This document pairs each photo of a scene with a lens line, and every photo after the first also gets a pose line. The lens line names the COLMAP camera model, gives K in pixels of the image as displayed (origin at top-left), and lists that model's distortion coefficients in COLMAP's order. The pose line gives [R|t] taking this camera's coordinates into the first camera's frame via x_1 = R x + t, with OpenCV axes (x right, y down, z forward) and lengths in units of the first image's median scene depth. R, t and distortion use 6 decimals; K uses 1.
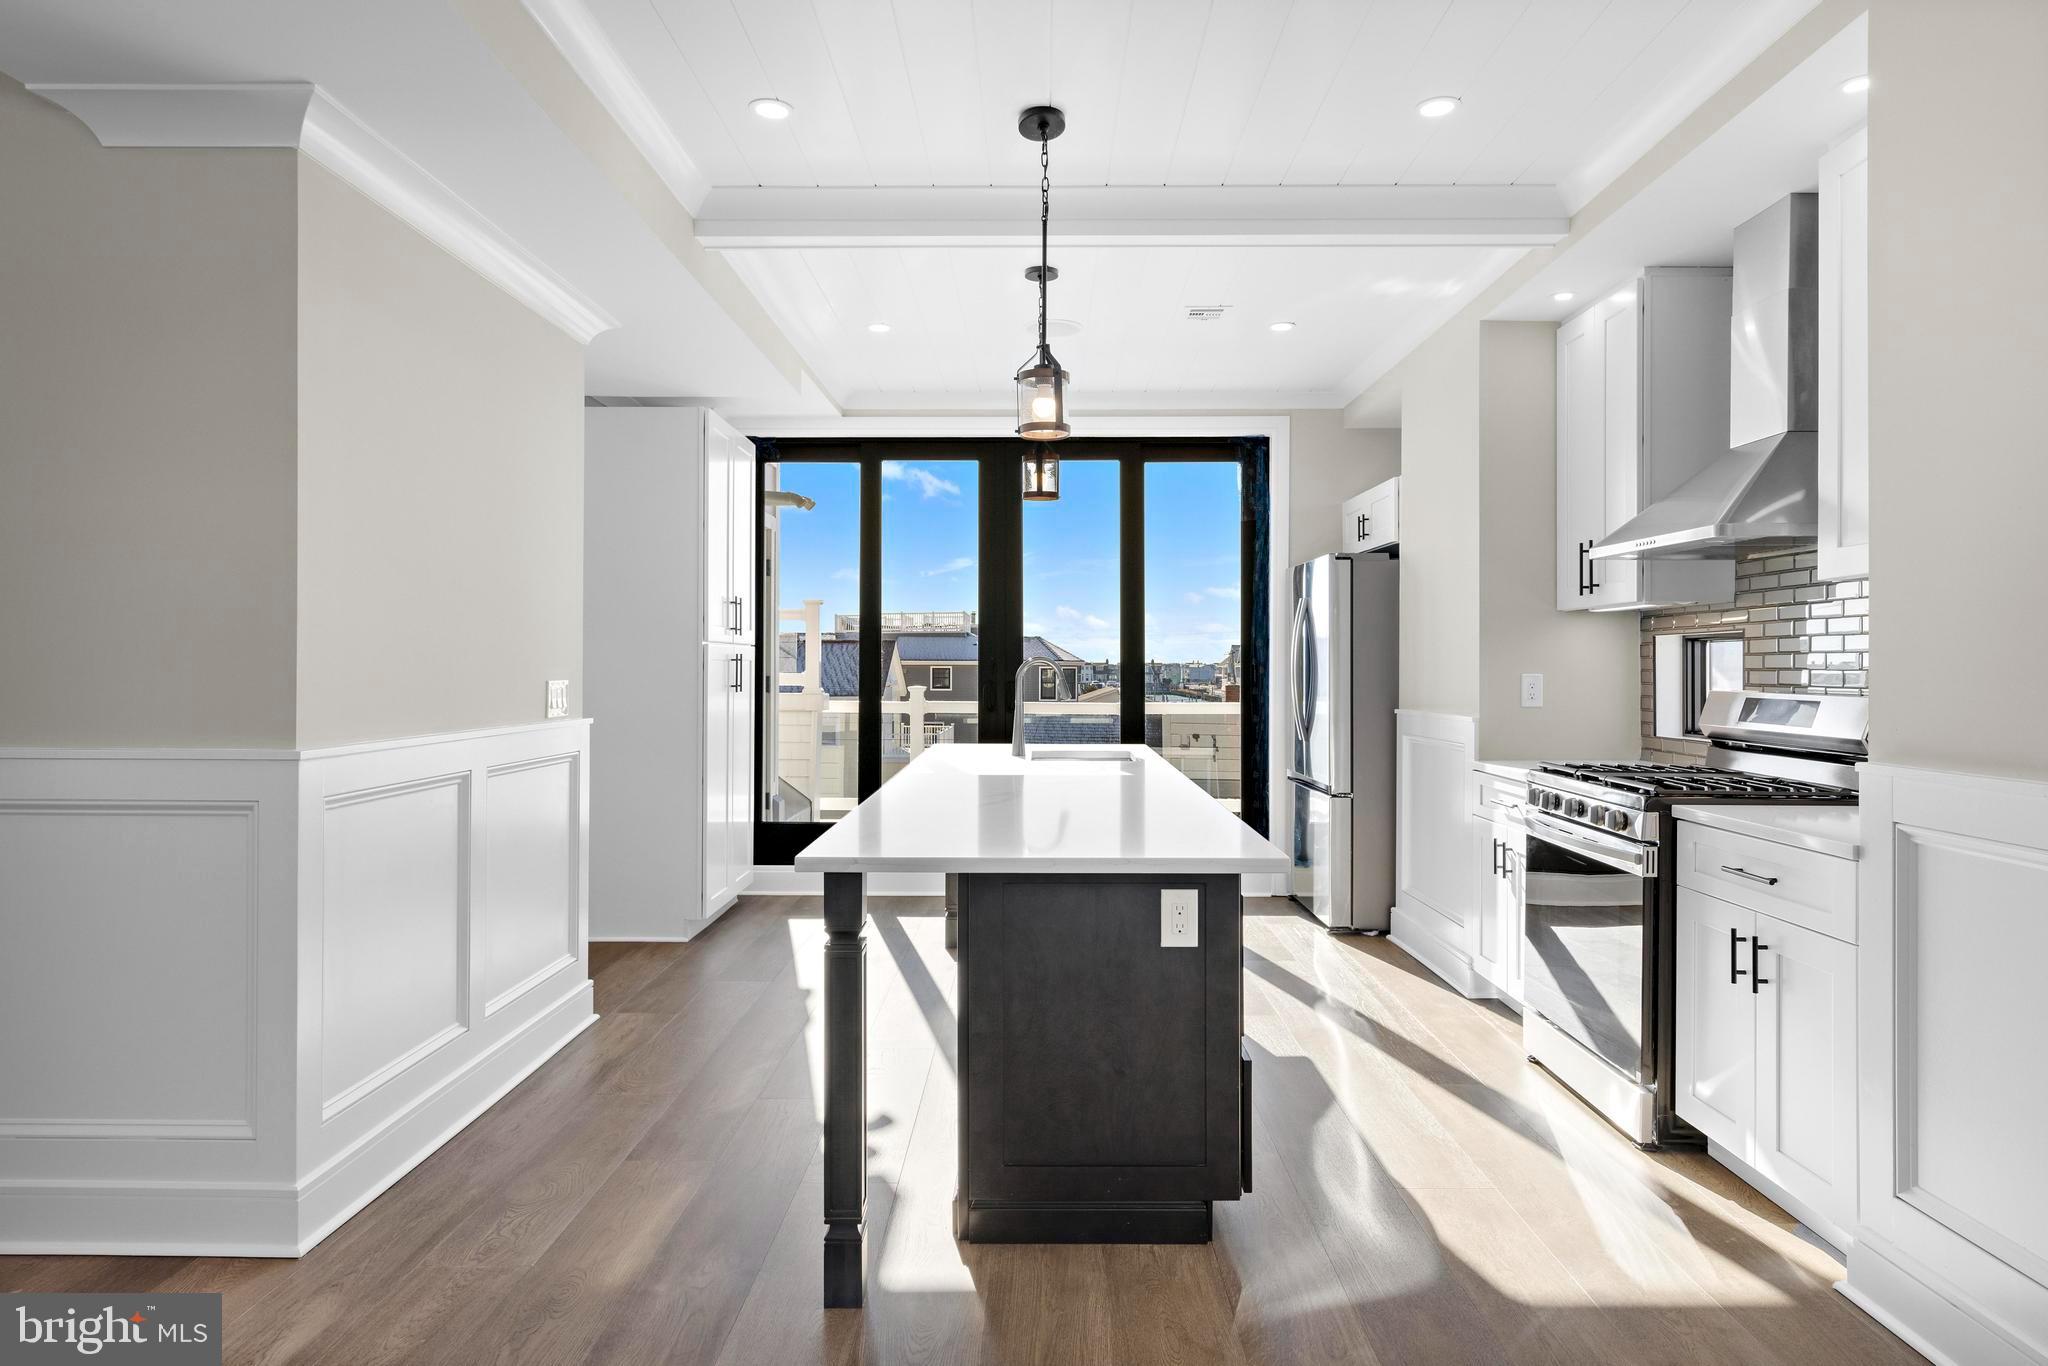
lens RADIAL K [[1184.0, 0, 1033.5], [0, 1184.0, 659.0], [0, 0, 1]] dist [0.003507, 0.001945]
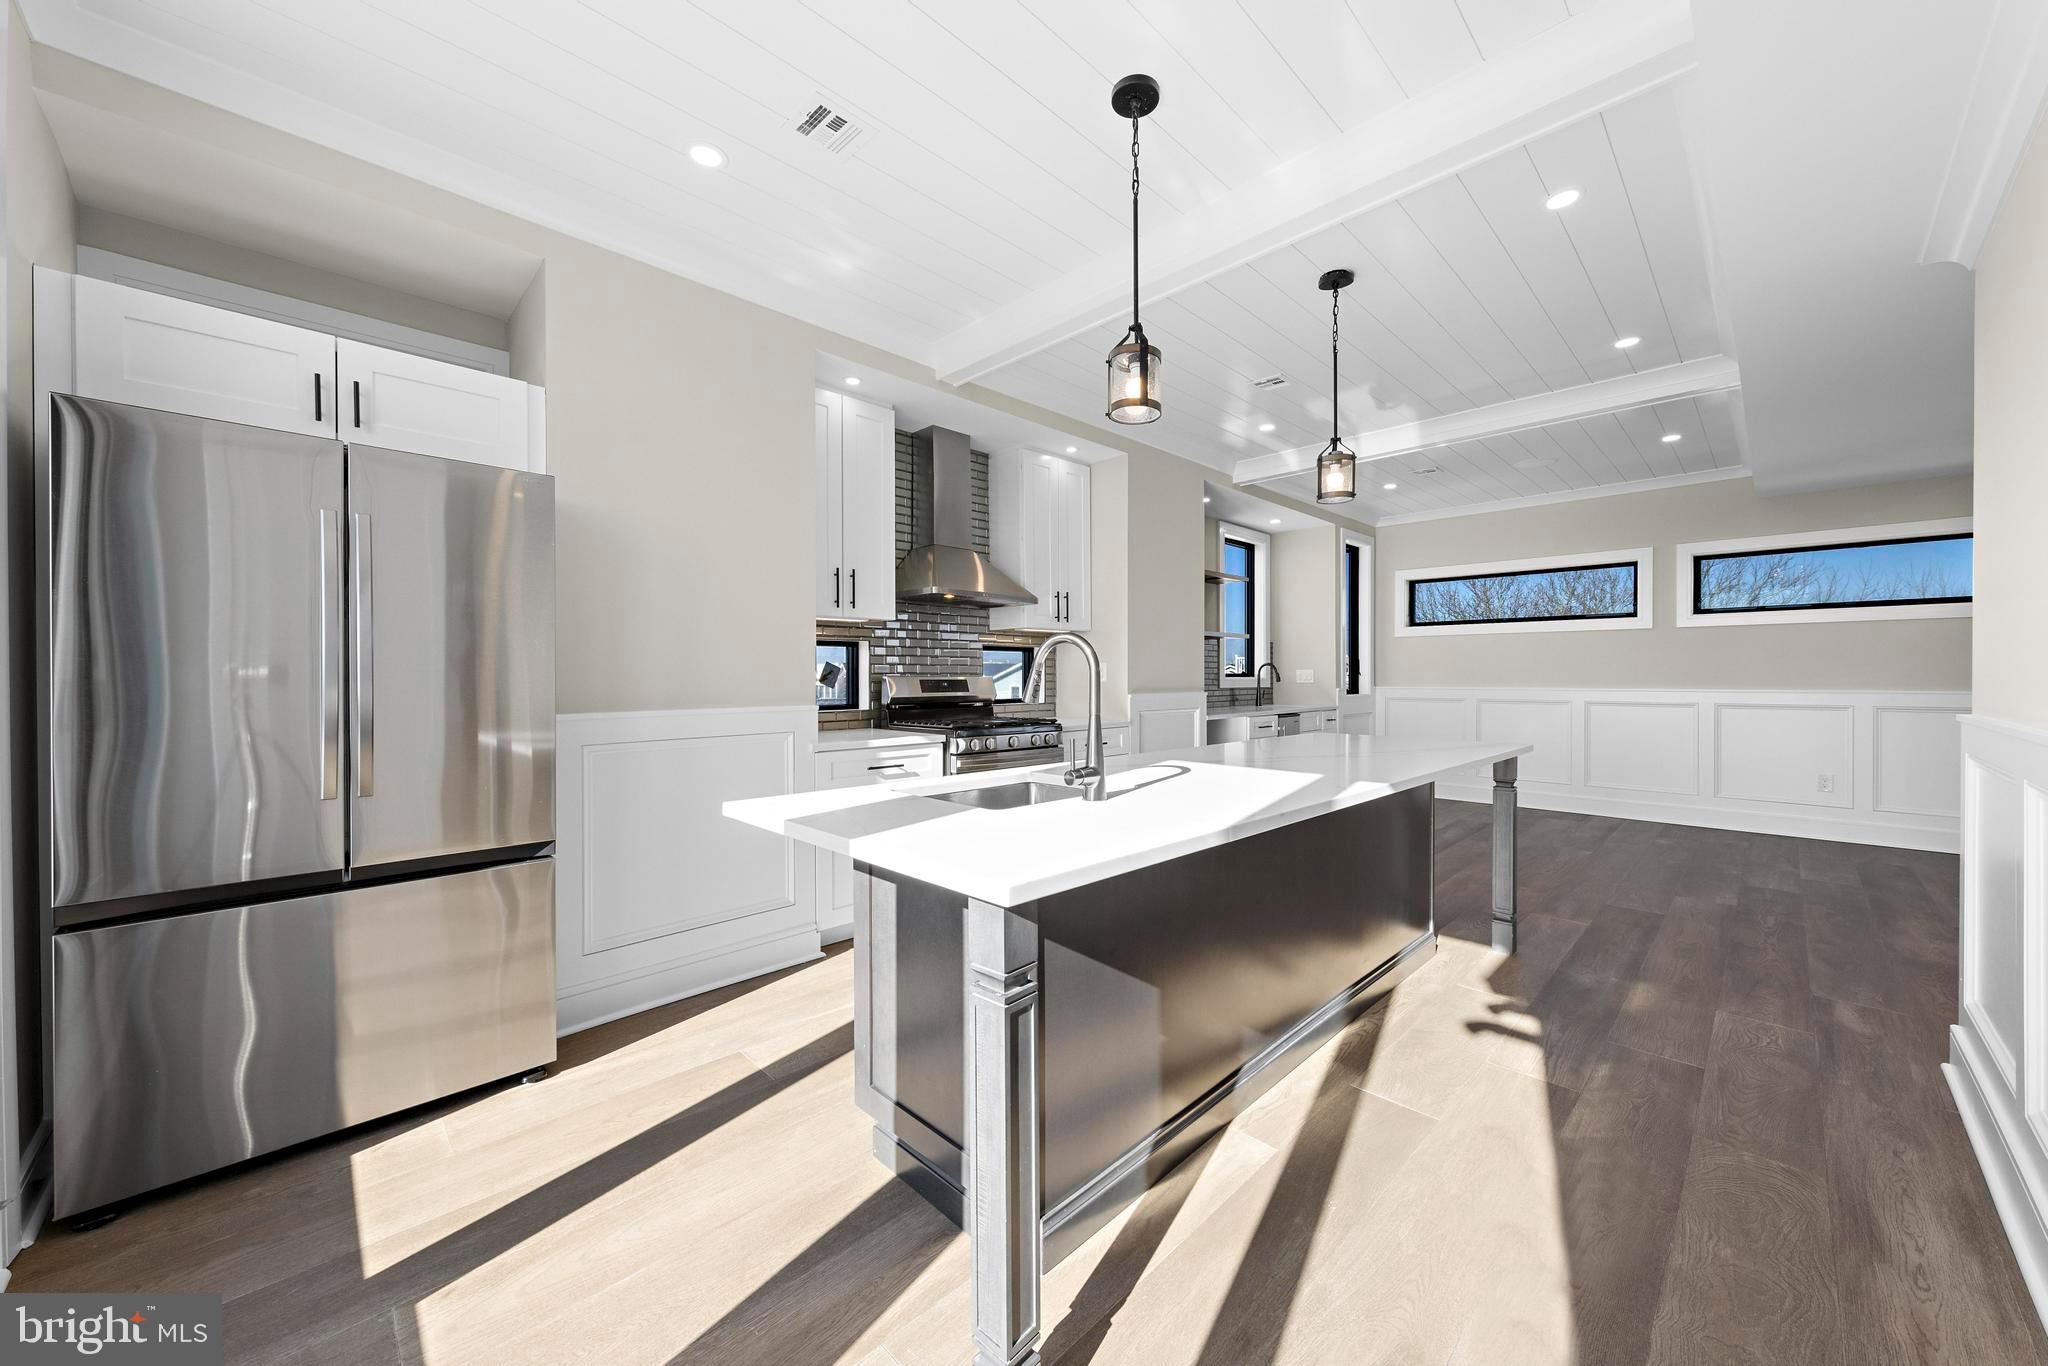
lens RADIAL K [[738.1, 0, 1029.9], [0, 738.1, 681.9], [0, 0, 1]] dist [-0.001597, -0.000298]
pose [[-0.704023, -0.007276, 0.710140, -0.285867], [-0.003804, 0.999972, 0.006474, 0.024412], [-0.710167, 0.001856, -0.704030, 1.459916]]
